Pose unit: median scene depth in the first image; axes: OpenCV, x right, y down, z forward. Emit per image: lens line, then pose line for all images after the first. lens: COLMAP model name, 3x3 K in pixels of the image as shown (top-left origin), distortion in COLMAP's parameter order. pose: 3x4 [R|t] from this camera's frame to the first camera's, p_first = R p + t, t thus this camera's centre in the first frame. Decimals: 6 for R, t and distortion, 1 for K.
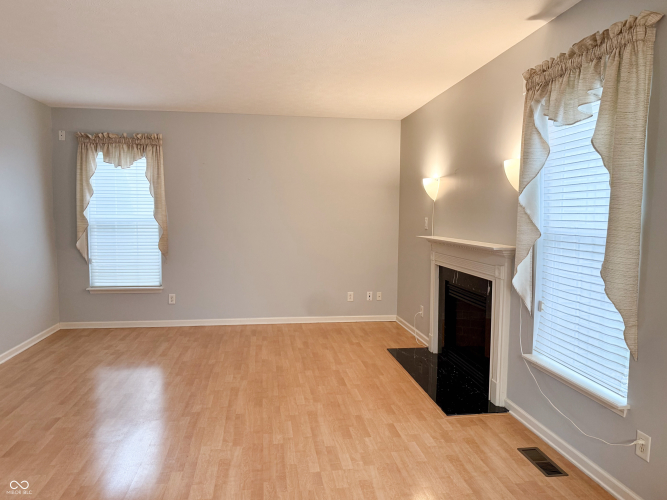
lens RADIAL K [[486.0, 0, 333.5], [0, 486.0, 250.0], [0, 0, 1]] dist [-0.011830, -0.002489]
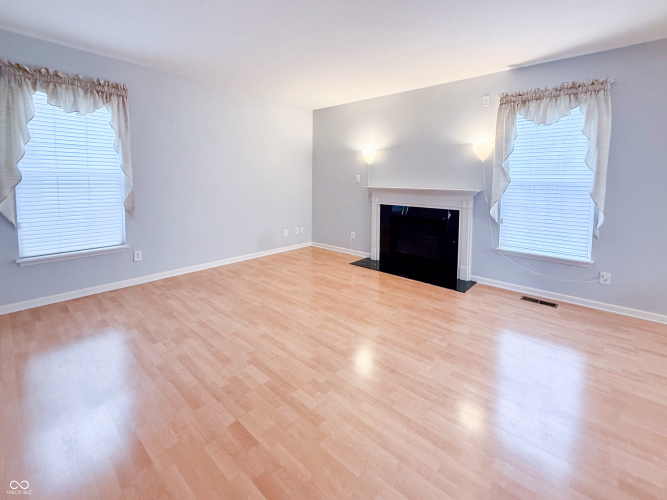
lens RADIAL K [[291.4, 0, 333.0], [0, 291.4, 192.9], [0, 0, 1]] dist [0.003062, 0.000037]
pose [[0.758553, -0.027829, 0.651017, -0.435366], [0.041807, 0.999108, -0.006004, -0.006628], [-0.650269, 0.031771, 0.759040, 0.310076]]
